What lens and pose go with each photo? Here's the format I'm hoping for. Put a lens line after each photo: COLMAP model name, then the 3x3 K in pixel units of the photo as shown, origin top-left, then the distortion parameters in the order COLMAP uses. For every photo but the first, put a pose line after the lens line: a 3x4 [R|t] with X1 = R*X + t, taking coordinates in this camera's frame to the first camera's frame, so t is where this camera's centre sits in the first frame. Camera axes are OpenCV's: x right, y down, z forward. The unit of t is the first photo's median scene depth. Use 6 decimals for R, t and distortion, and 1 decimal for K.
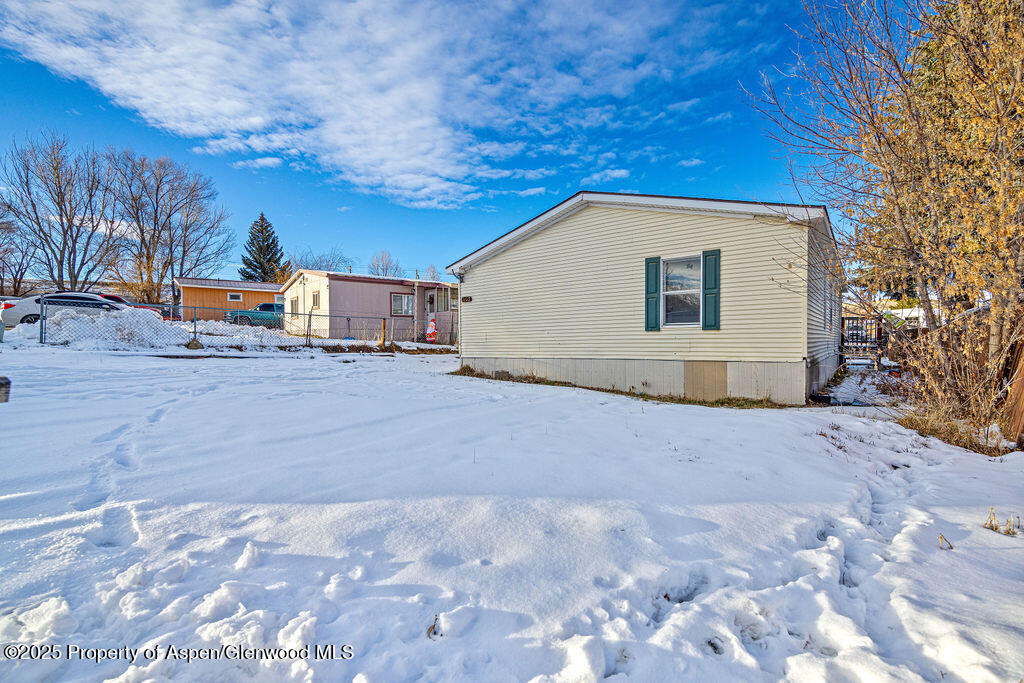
lens RADIAL K [[444.1, 0, 514.5], [0, 444.1, 348.2], [0, 0, 1]] dist [0.001073, 0.000041]
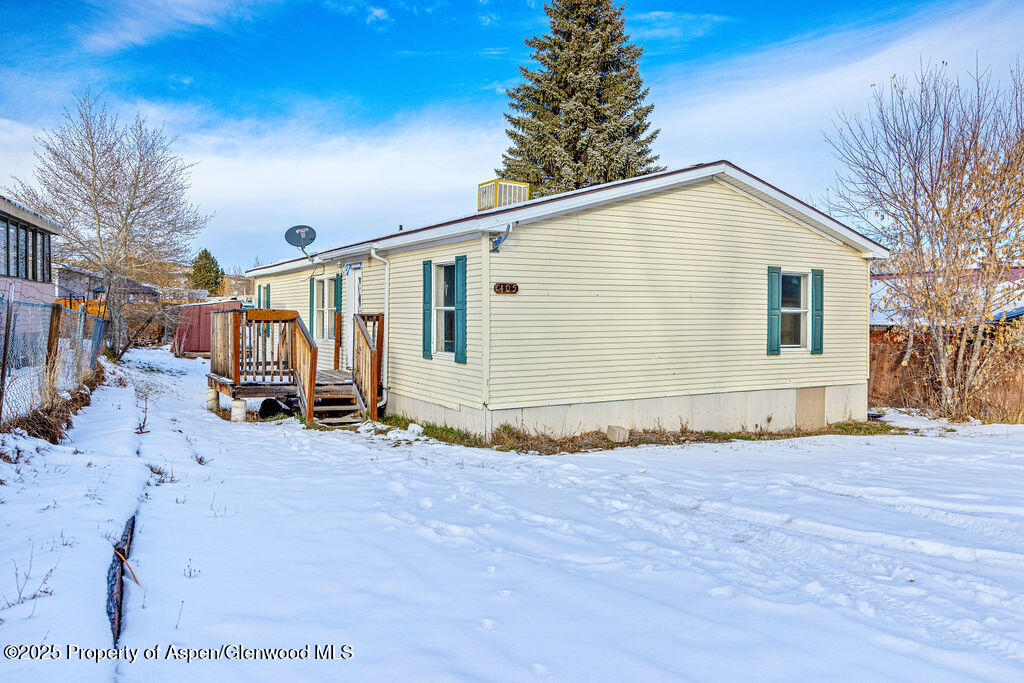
lens RADIAL K [[754.5, 0, 503.8], [0, 754.5, 318.7], [0, 0, 1]] dist [0.006200, 0.005201]
pose [[0.368993, 0.011545, 0.929360, -1.184502], [0.002954, 0.999903, -0.013594, -0.088636], [-0.929427, 0.007762, 0.368923, 0.943910]]
